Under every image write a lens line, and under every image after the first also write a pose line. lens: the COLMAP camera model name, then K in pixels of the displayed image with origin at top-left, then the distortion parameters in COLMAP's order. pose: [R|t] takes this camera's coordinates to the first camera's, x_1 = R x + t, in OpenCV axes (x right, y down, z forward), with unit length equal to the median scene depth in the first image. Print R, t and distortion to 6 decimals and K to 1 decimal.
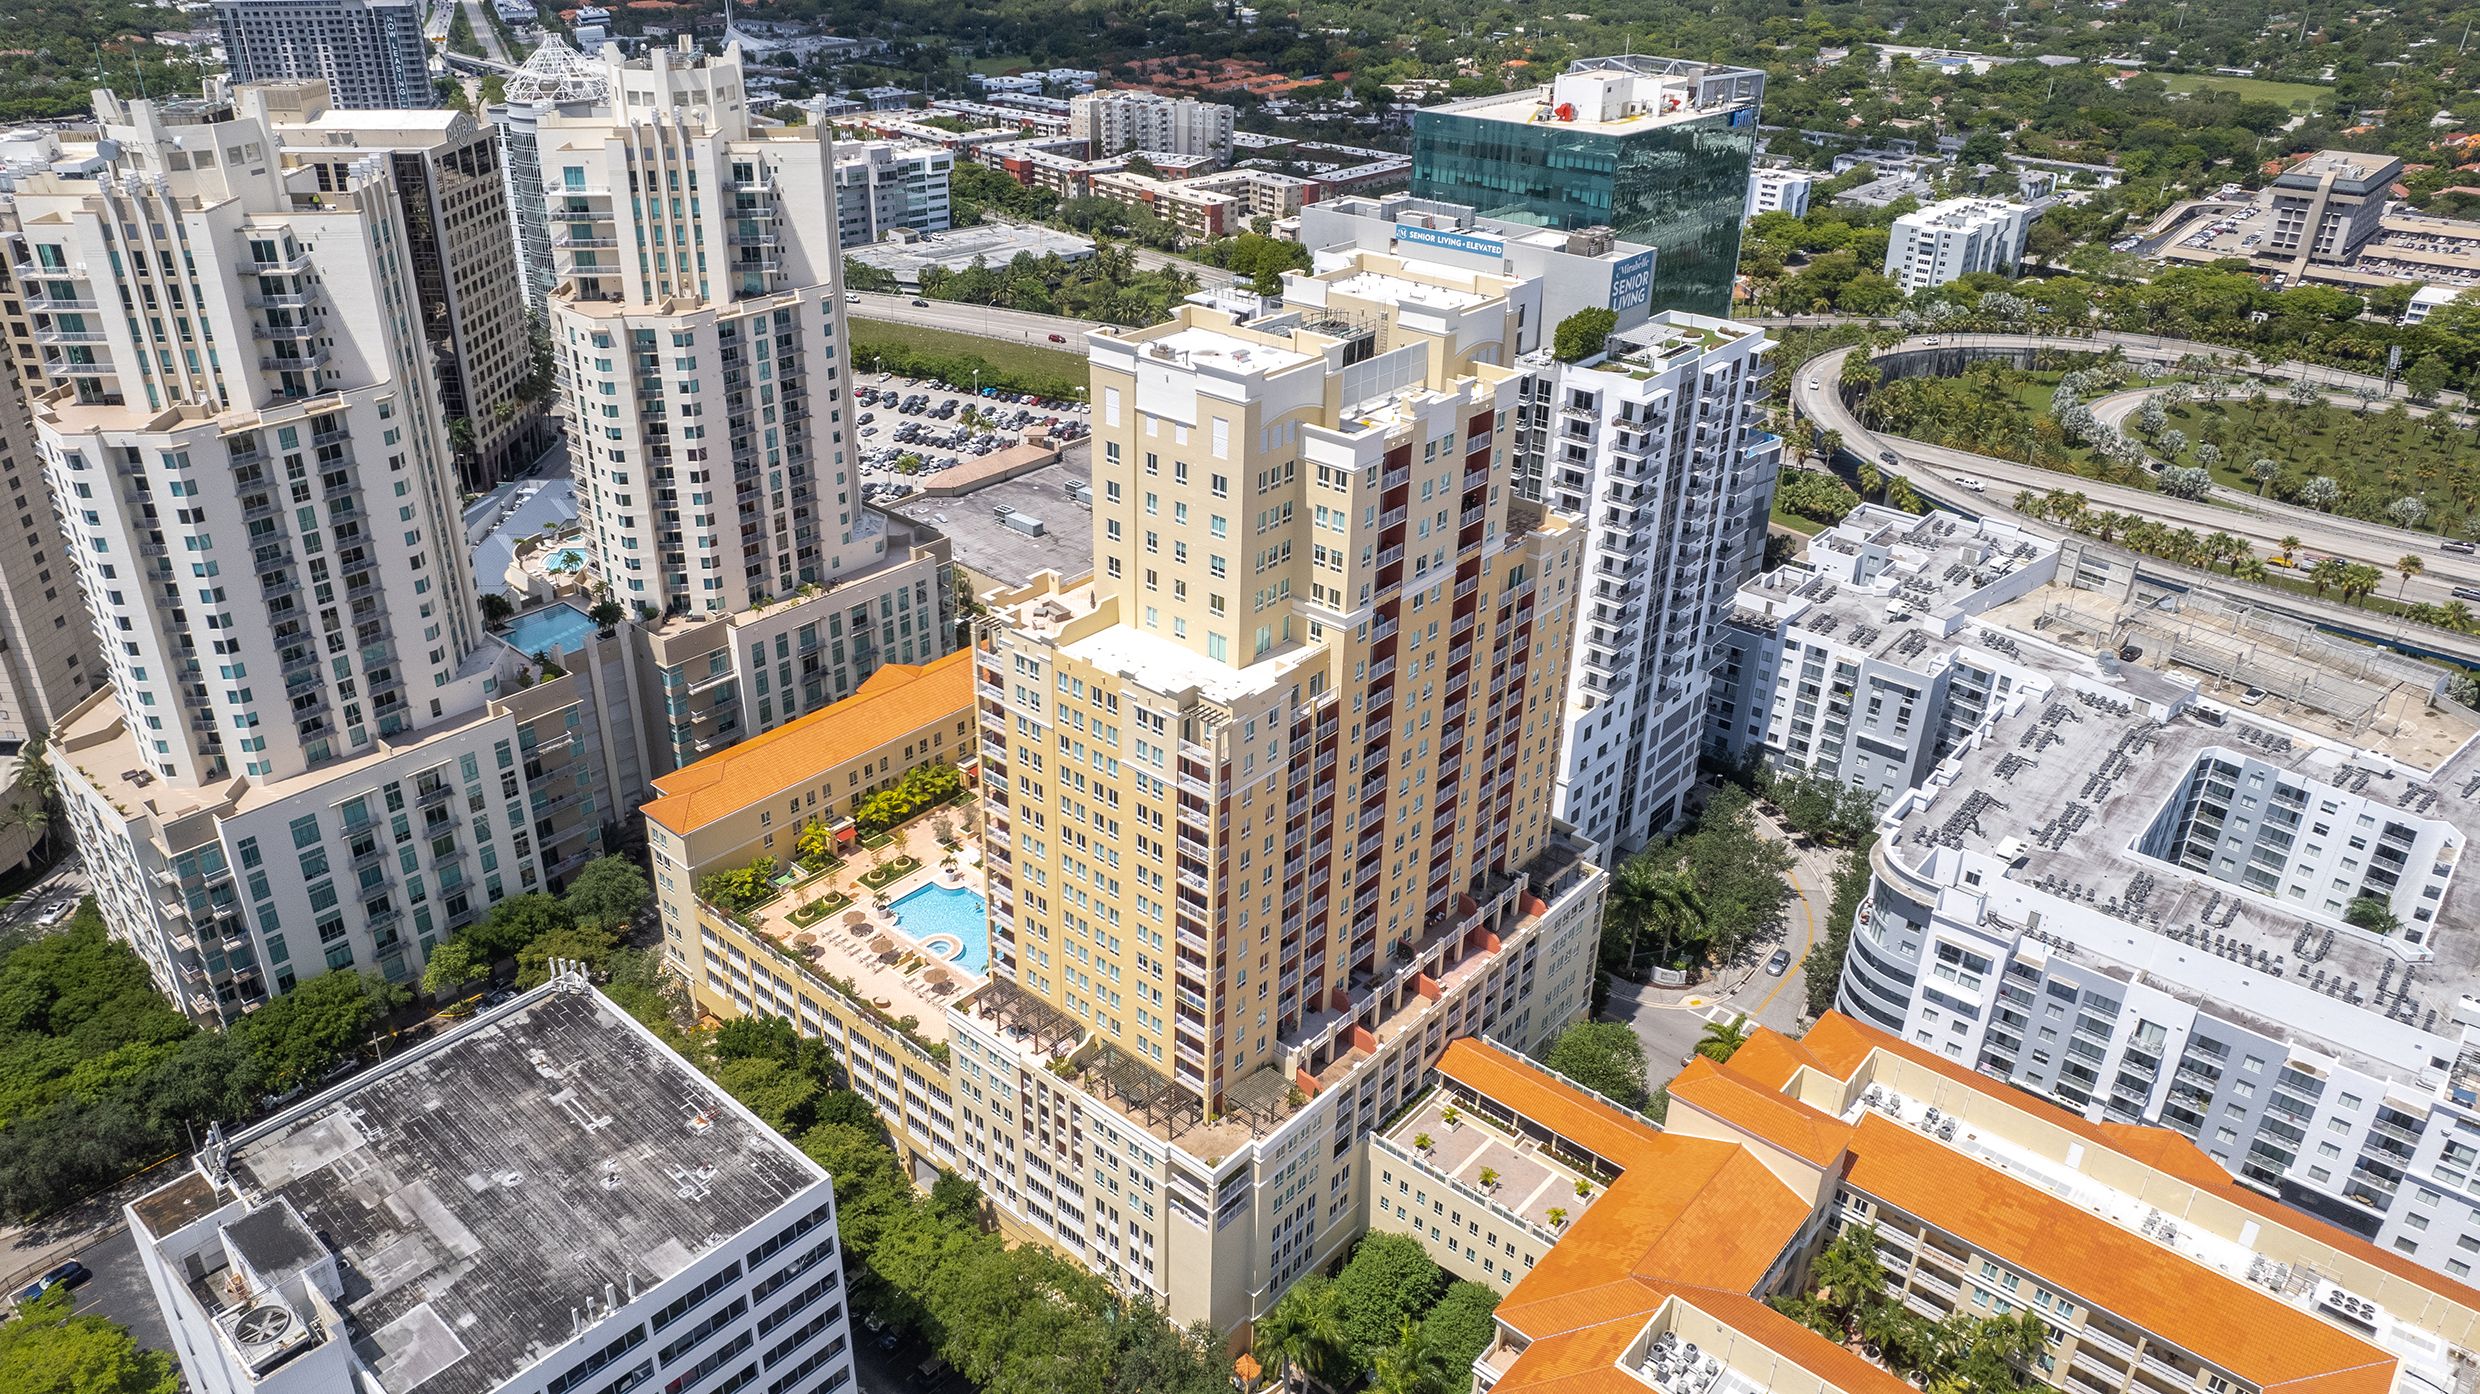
lens RADIAL K [[1668.4, 0, 1240.0], [0, 1668.4, 697.0], [0, 0, 1]] dist [-0.074933, 0.069040]
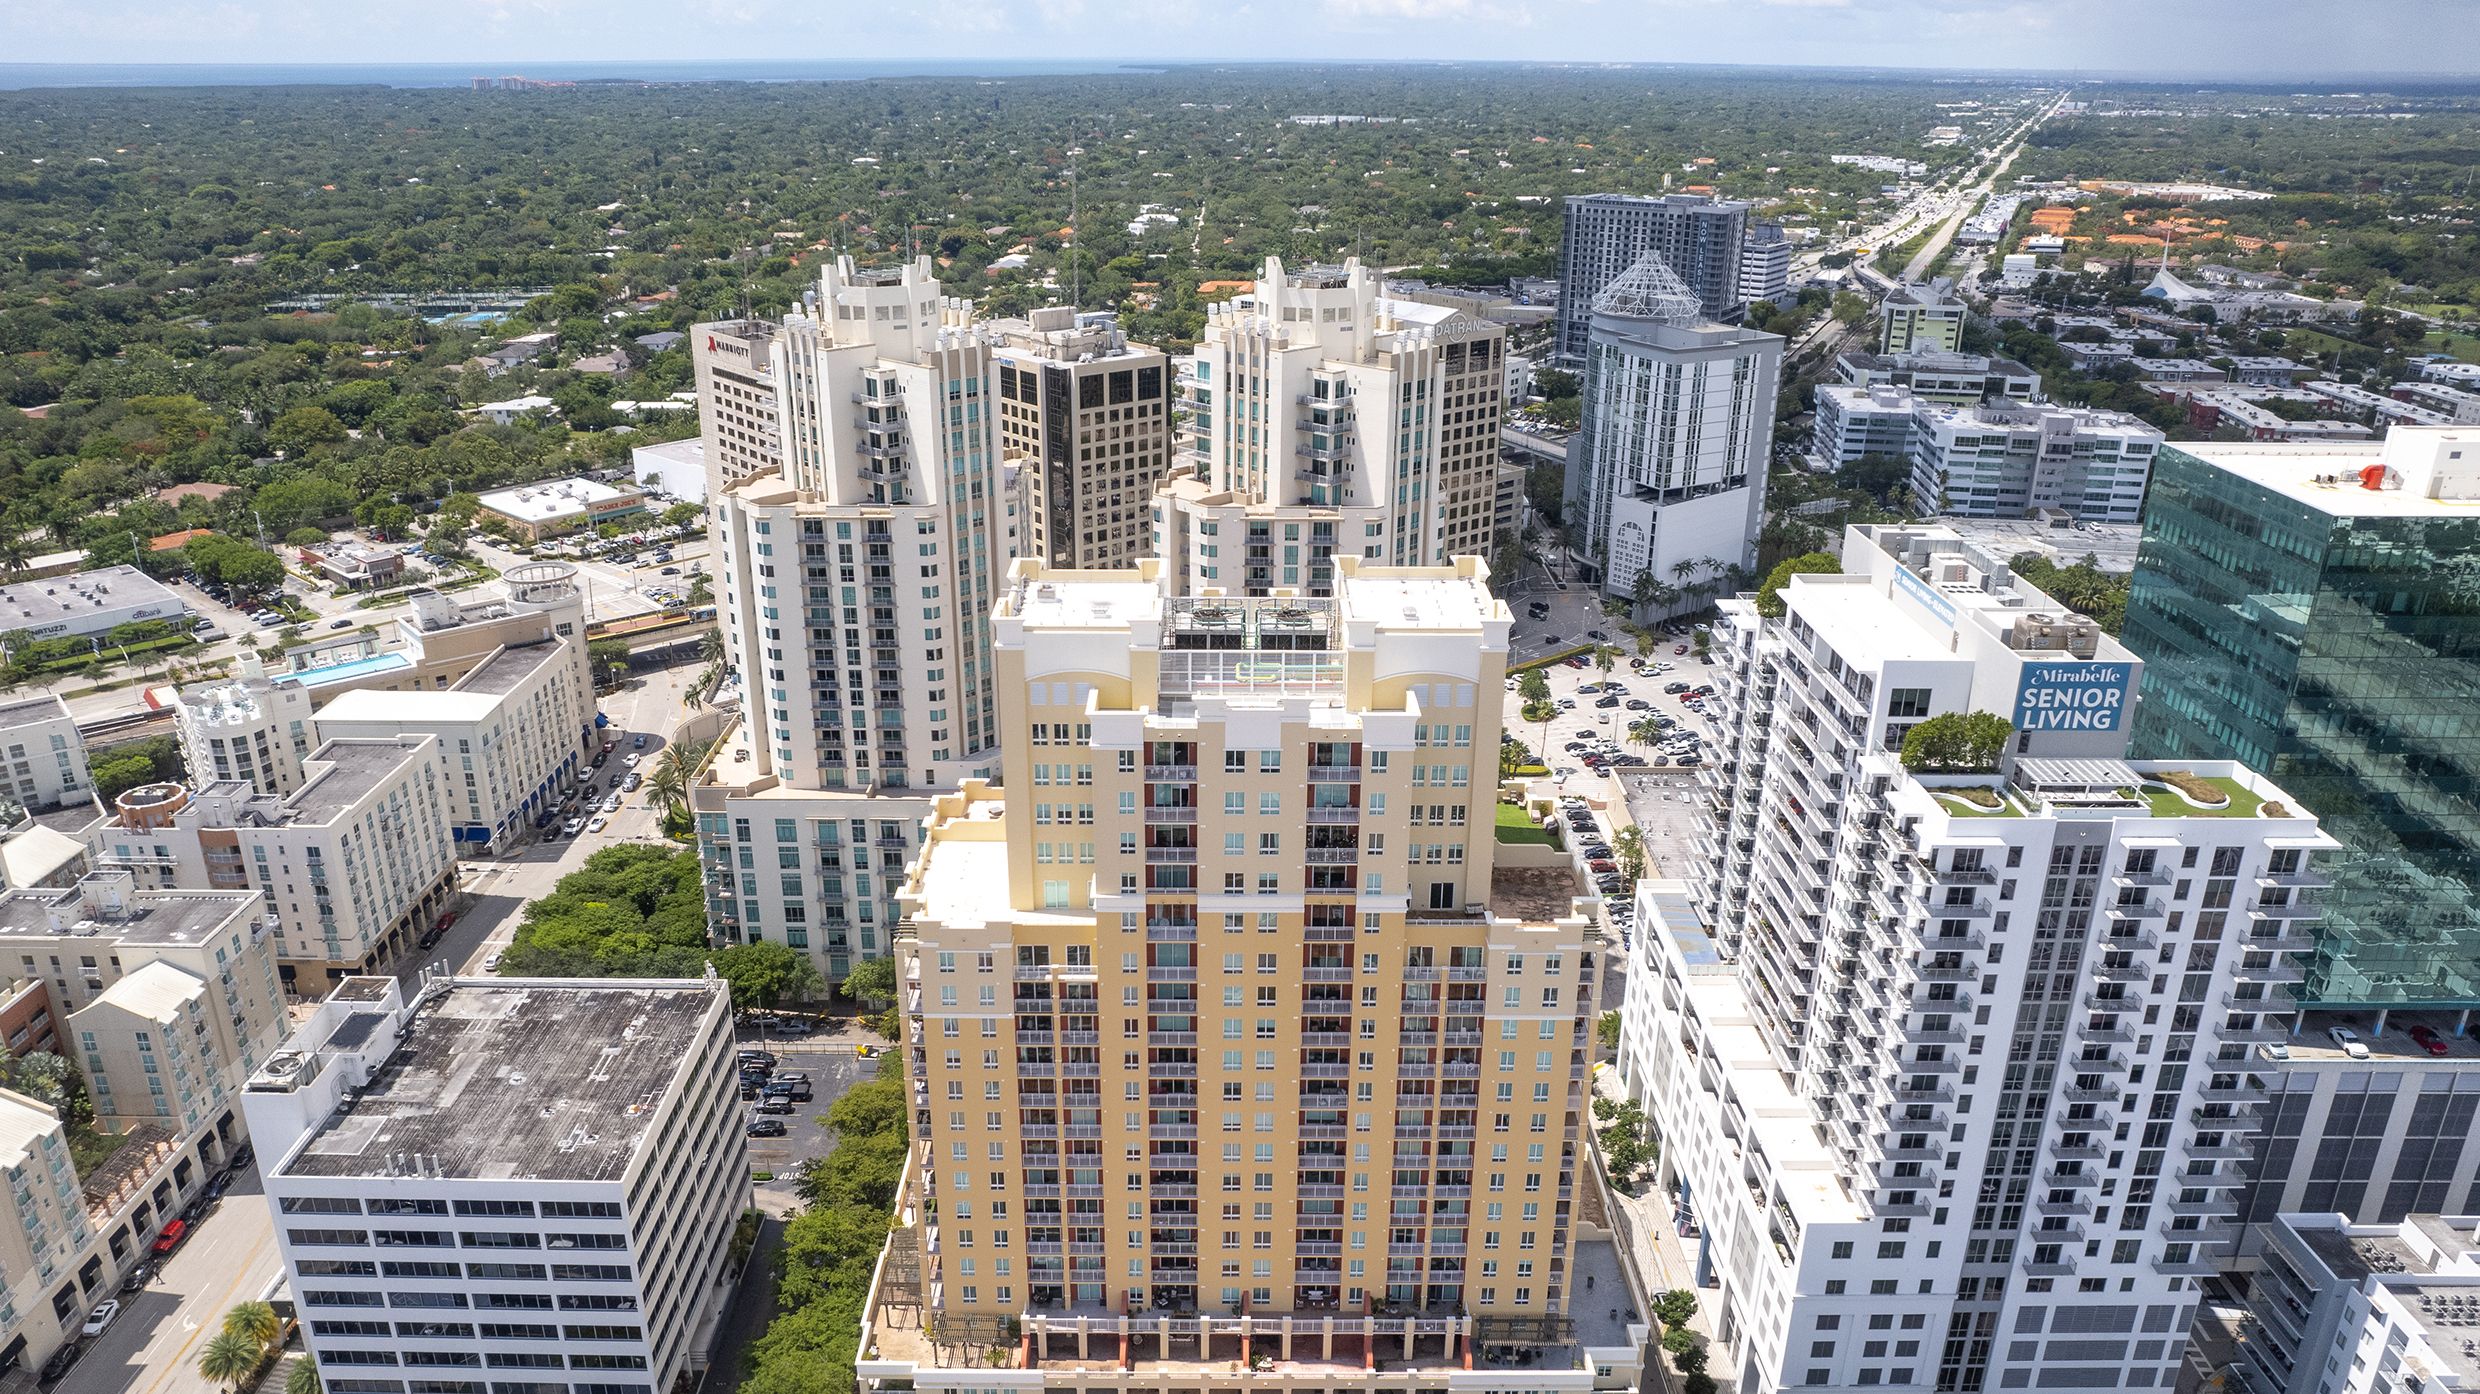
lens RADIAL K [[1805.9, 0, 1236.7], [0, 1805.9, 829.8], [0, 0, 1]] dist [-0.087006, 0.096067]
pose [[0.666241, 0.301067, -0.682262, 0.595131], [-0.347396, 0.934850, 0.073290, -0.137849], [0.659878, 0.188186, 0.727425, 0.212914]]
